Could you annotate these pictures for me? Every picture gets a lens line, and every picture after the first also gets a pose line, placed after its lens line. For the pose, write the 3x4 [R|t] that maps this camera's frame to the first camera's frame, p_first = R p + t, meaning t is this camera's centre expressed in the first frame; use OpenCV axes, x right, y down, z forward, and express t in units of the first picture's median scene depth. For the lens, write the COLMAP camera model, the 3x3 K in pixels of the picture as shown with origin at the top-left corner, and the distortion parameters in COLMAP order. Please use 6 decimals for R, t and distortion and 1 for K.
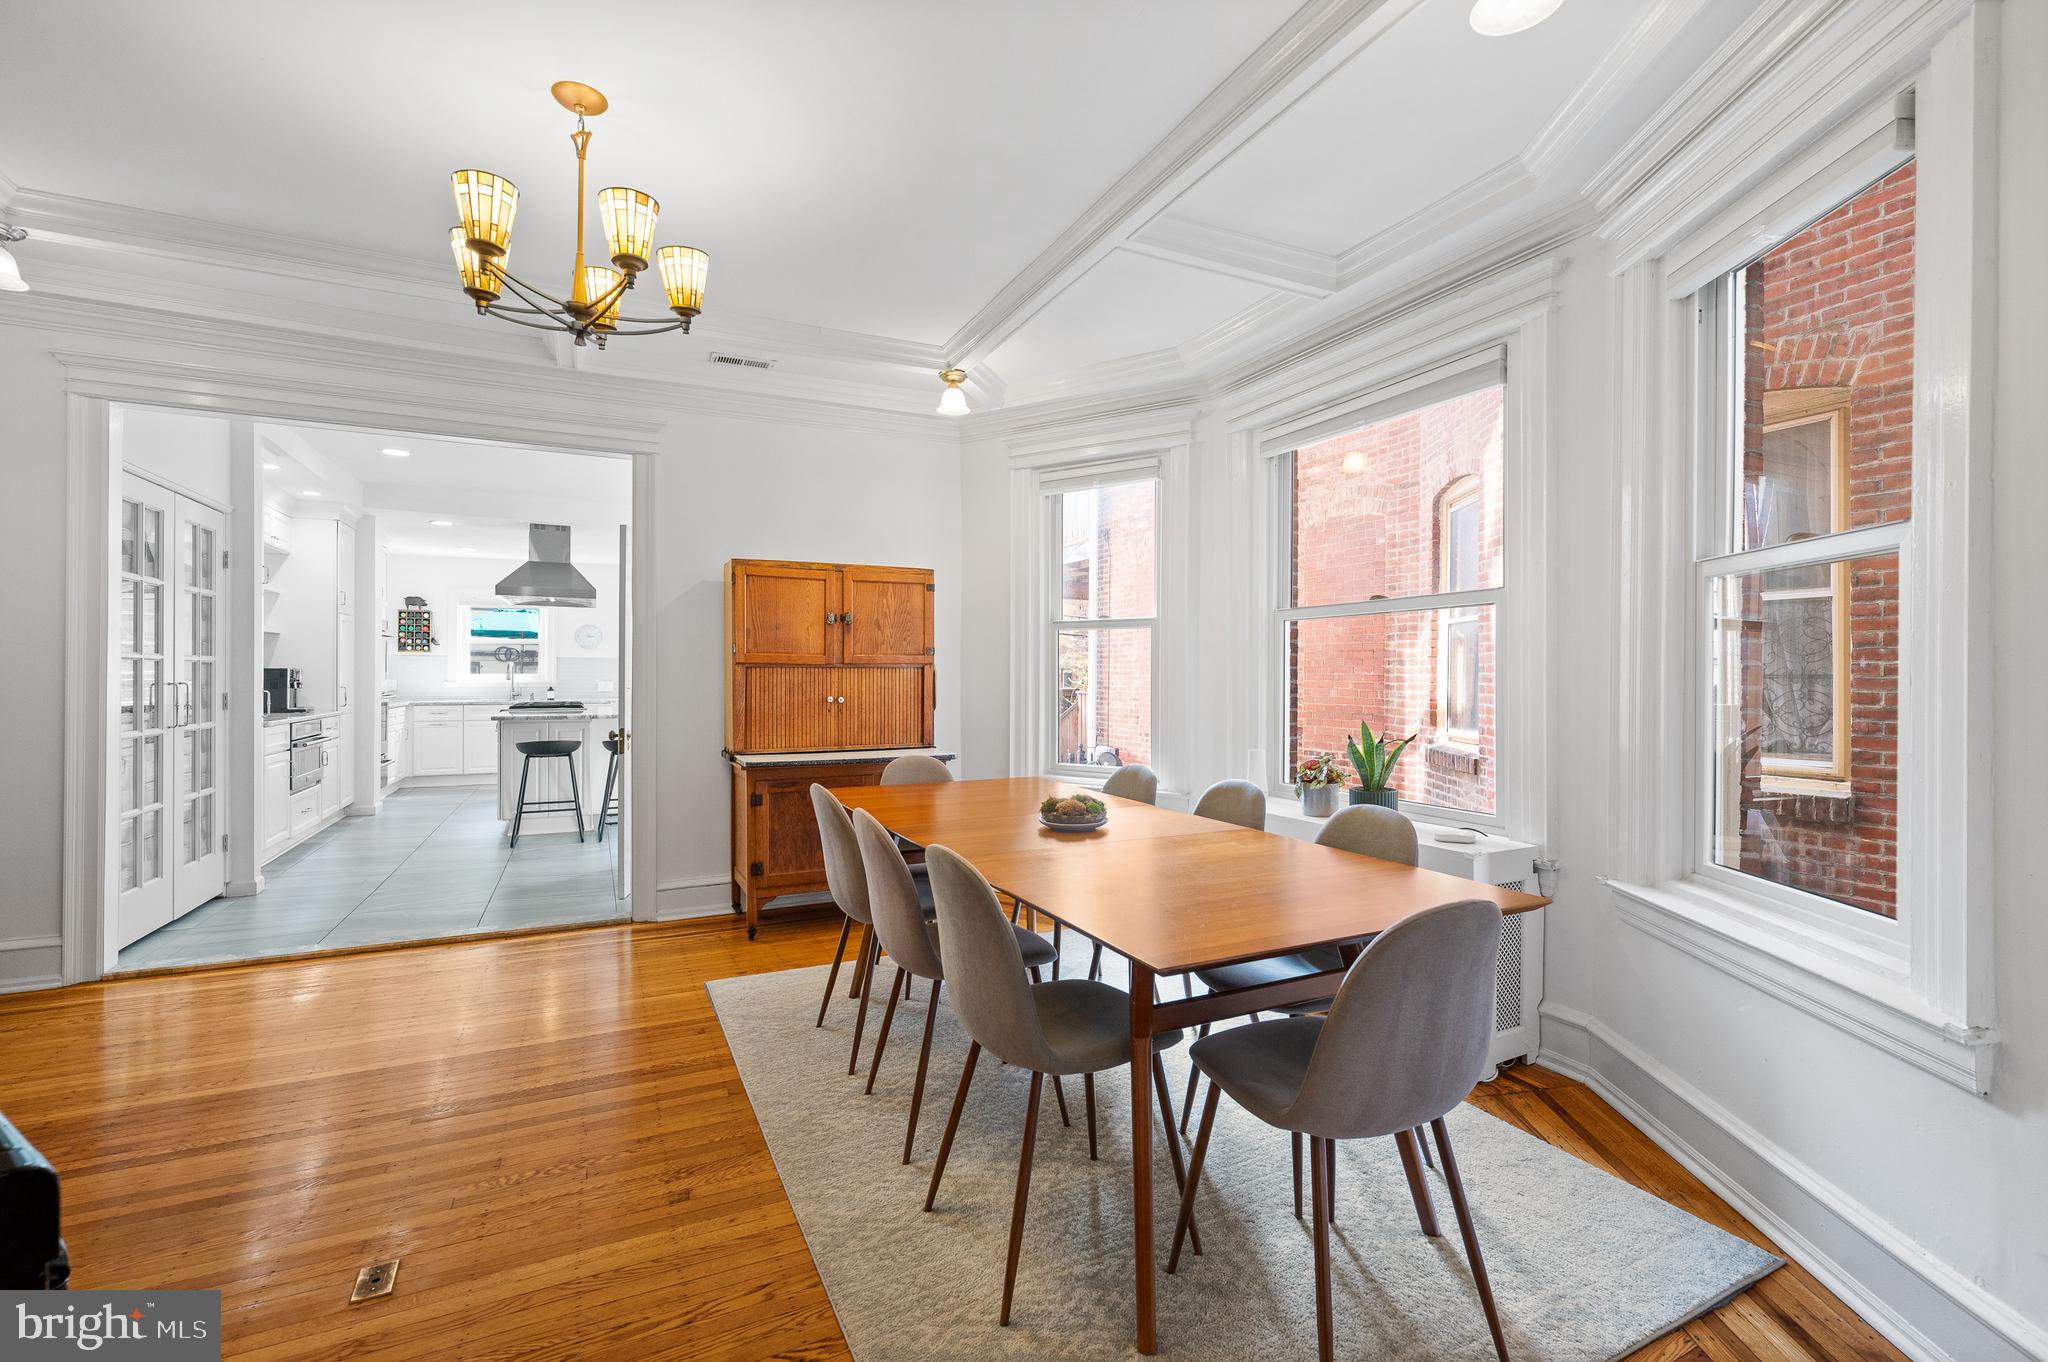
lens RADIAL K [[883.0, 0, 1016.6], [0, 883.0, 674.4], [0, 0, 1]] dist [-0.003322, 0.001446]
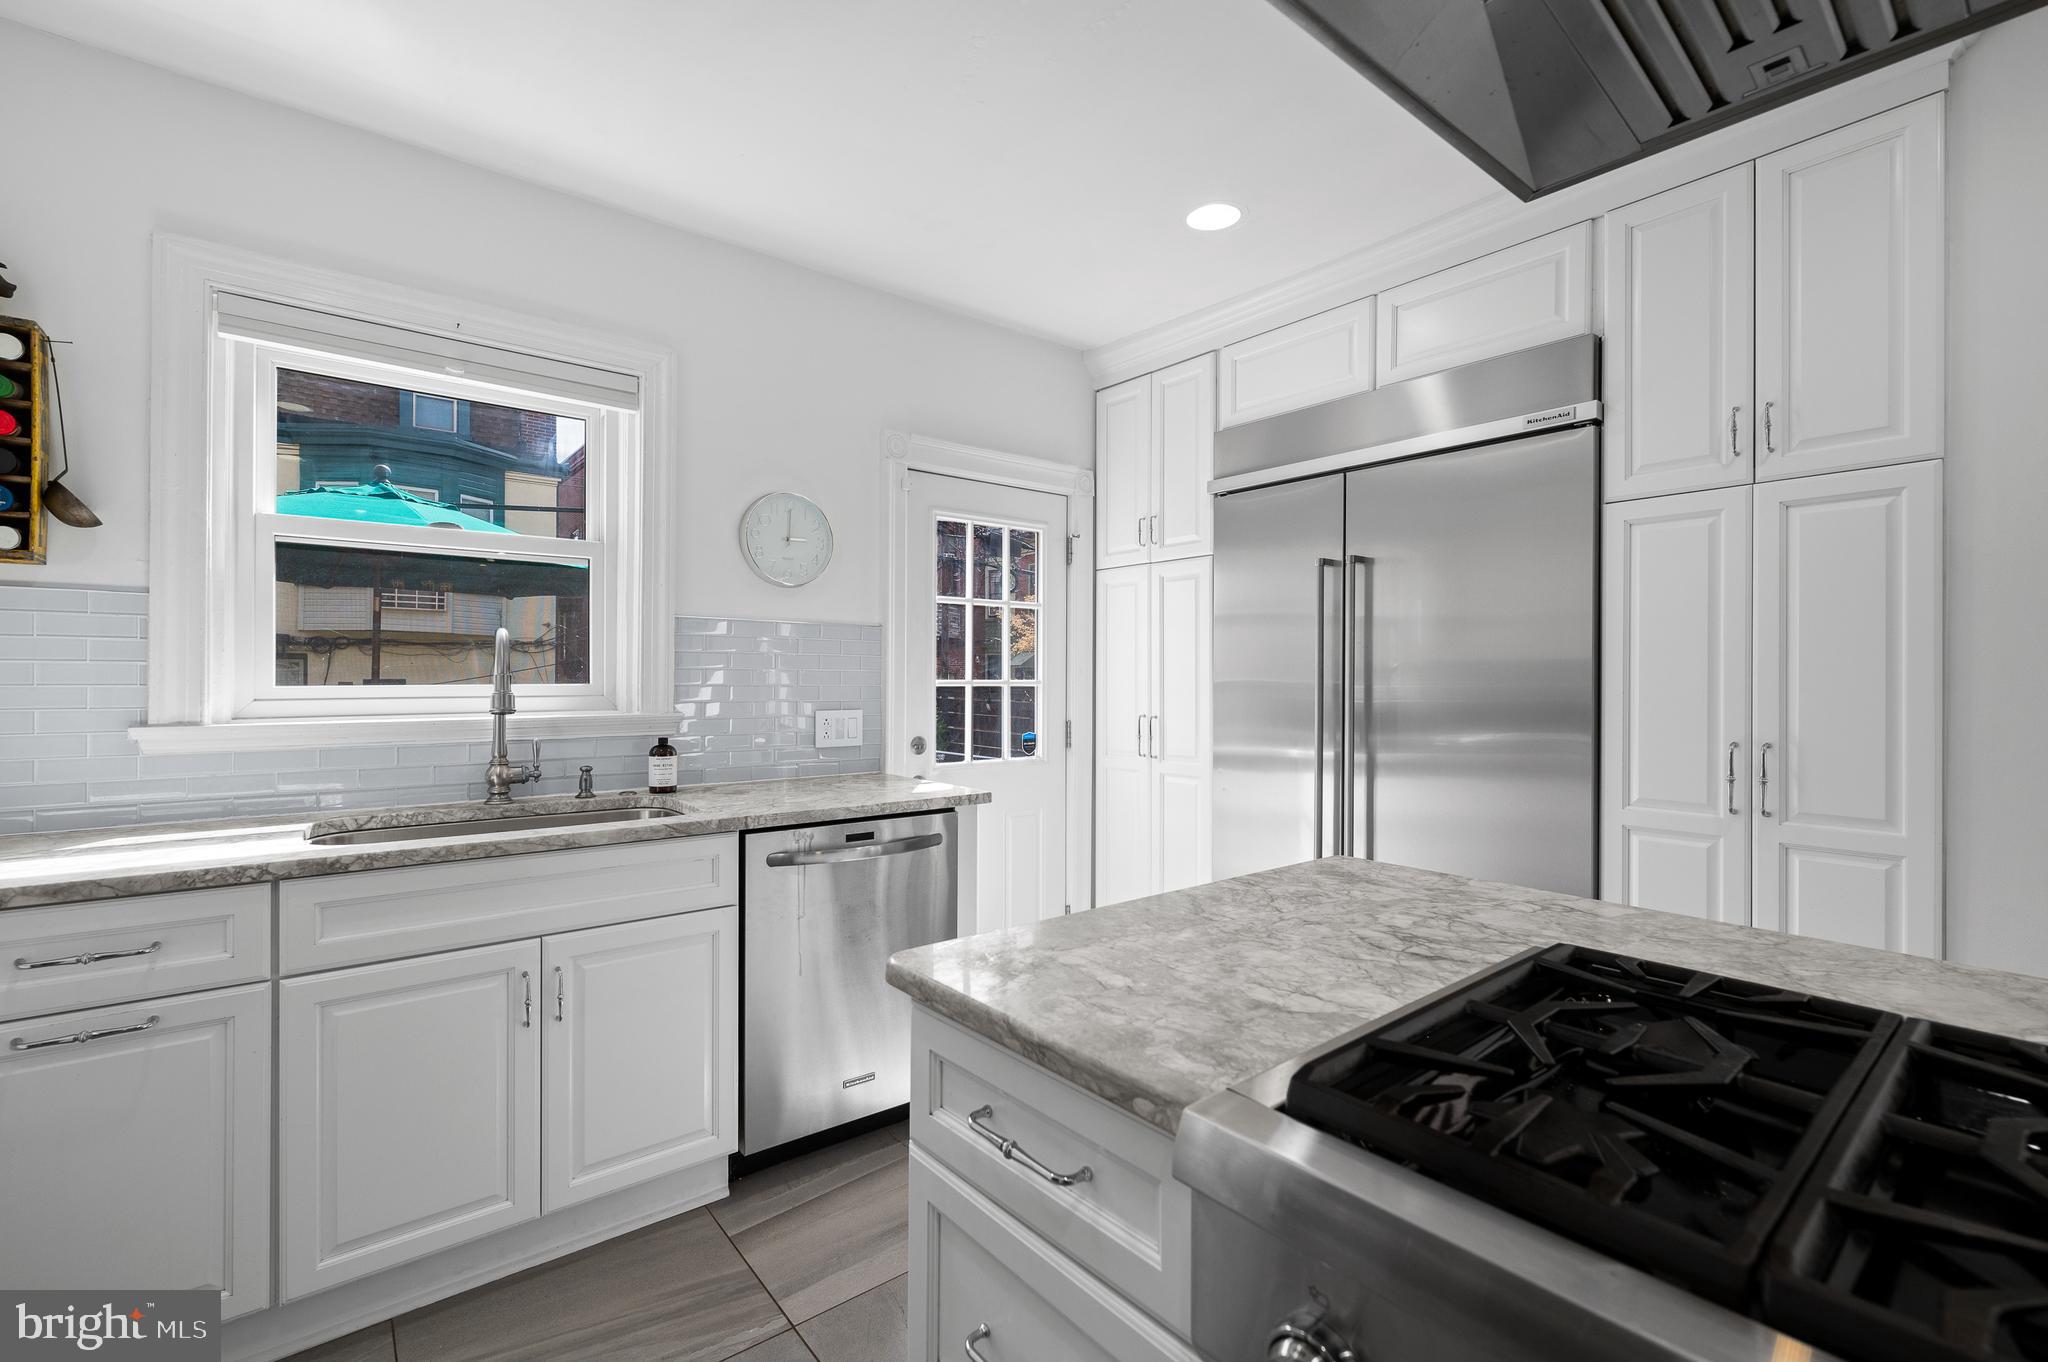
lens RADIAL K [[883.0, 0, 1011.3], [0, 883.0, 679.0], [0, 0, 1]] dist [-0.003322, 0.001446]
pose [[0.975784, 0.002670, 0.218720, -0.648713], [-0.003605, 0.999986, 0.003874, -0.004140], [-0.218707, -0.004569, 0.975780, 0.993484]]
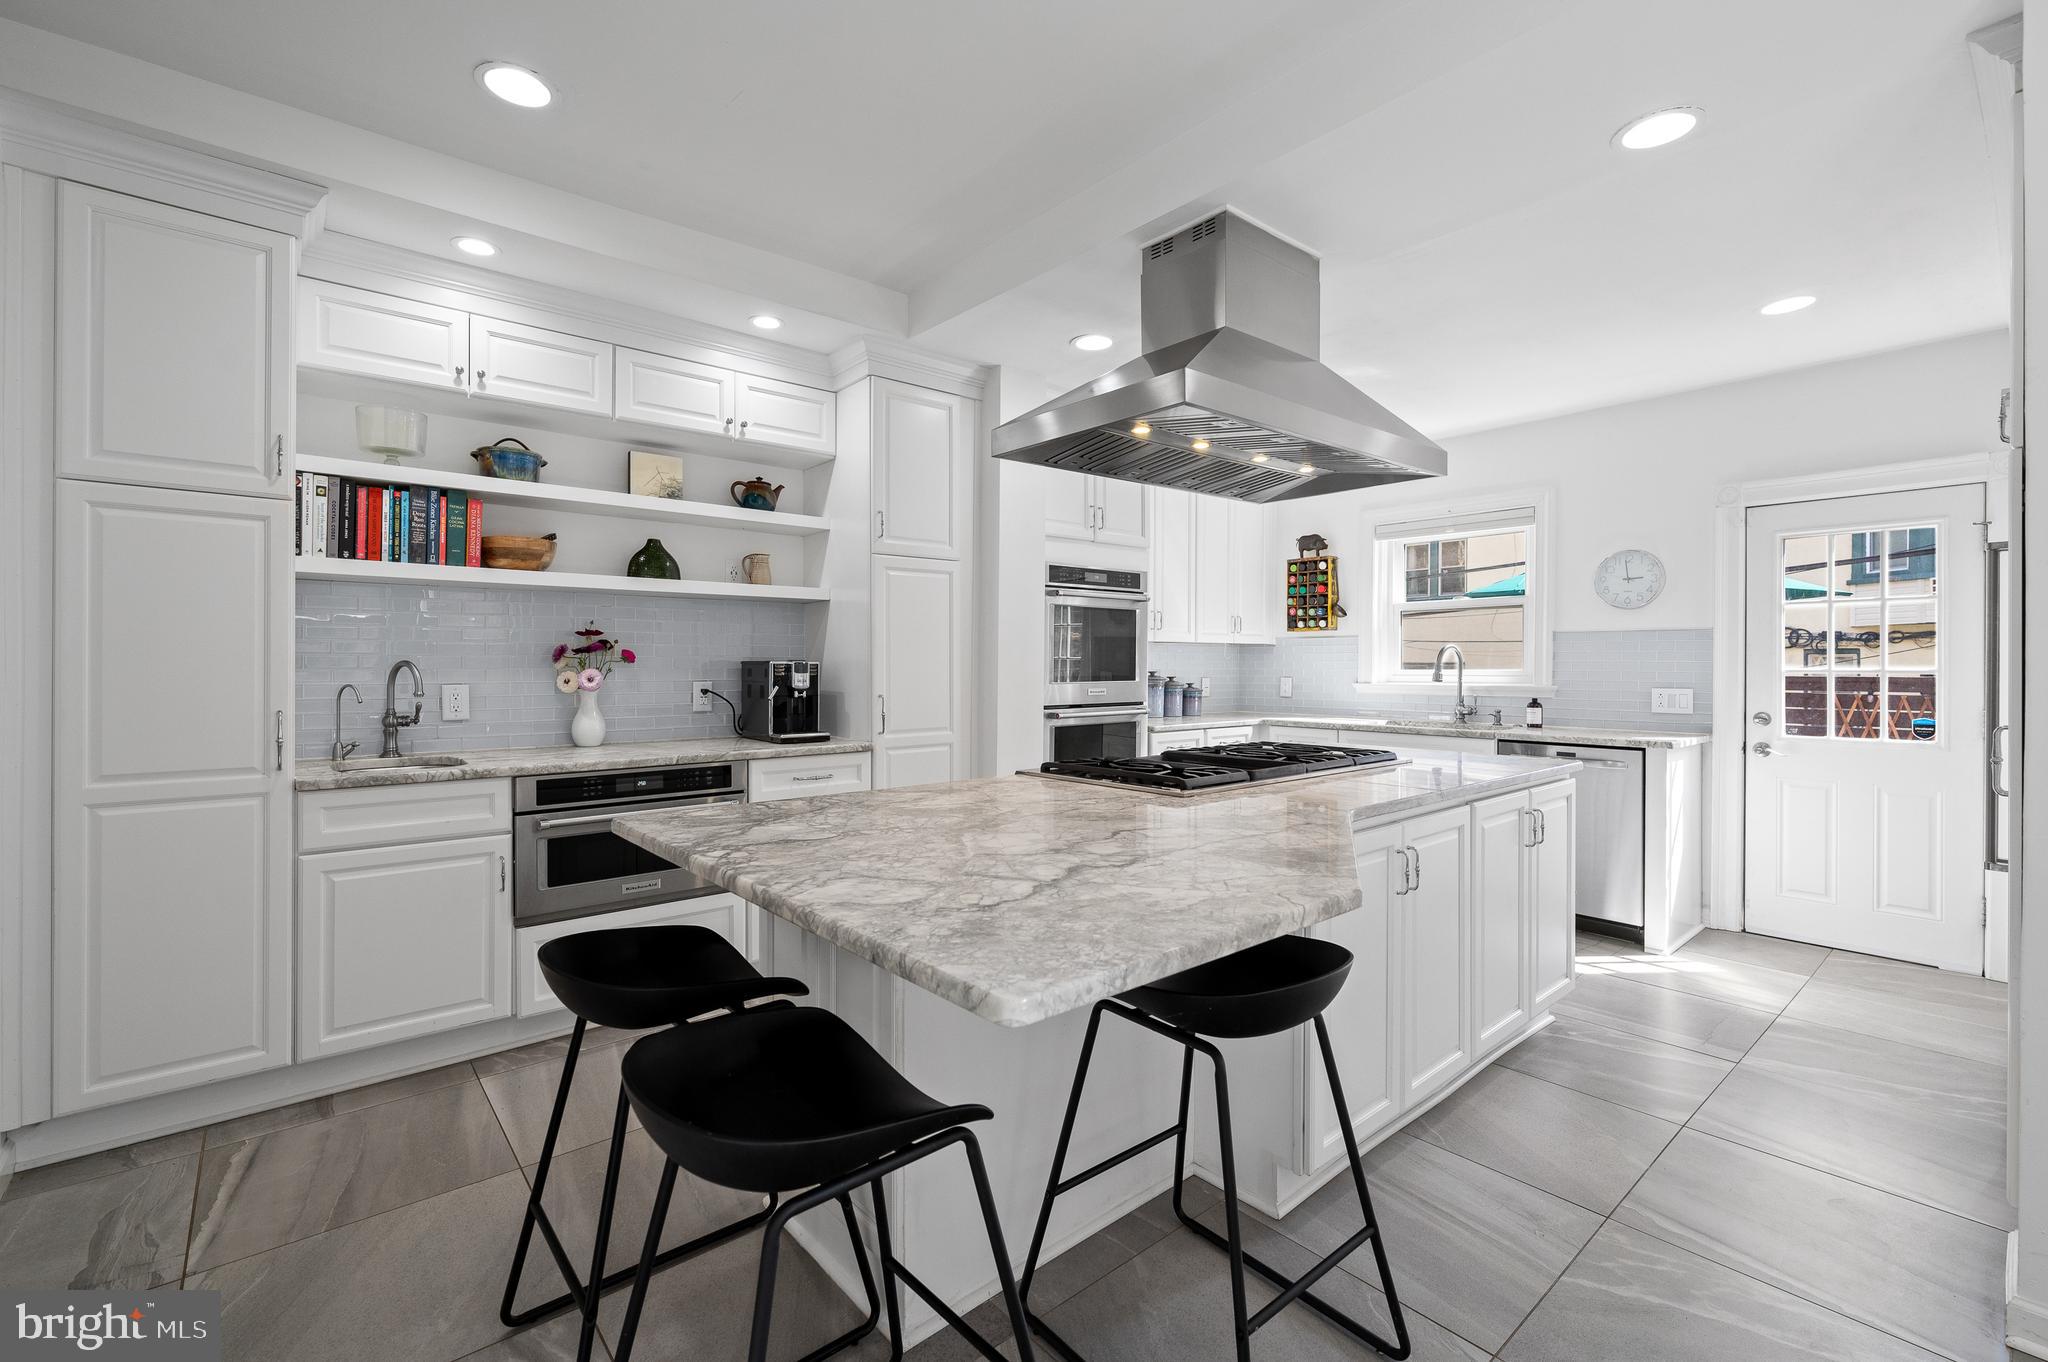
lens RADIAL K [[883.0, 0, 1029.2], [0, 883.0, 666.9], [0, 0, 1]] dist [-0.003322, 0.001446]
pose [[0.253906, 0.000903, -0.967228, -0.213846], [-0.001071, 0.999999, 0.000653, -0.002567], [0.967228, 0.000870, 0.253907, 0.849094]]
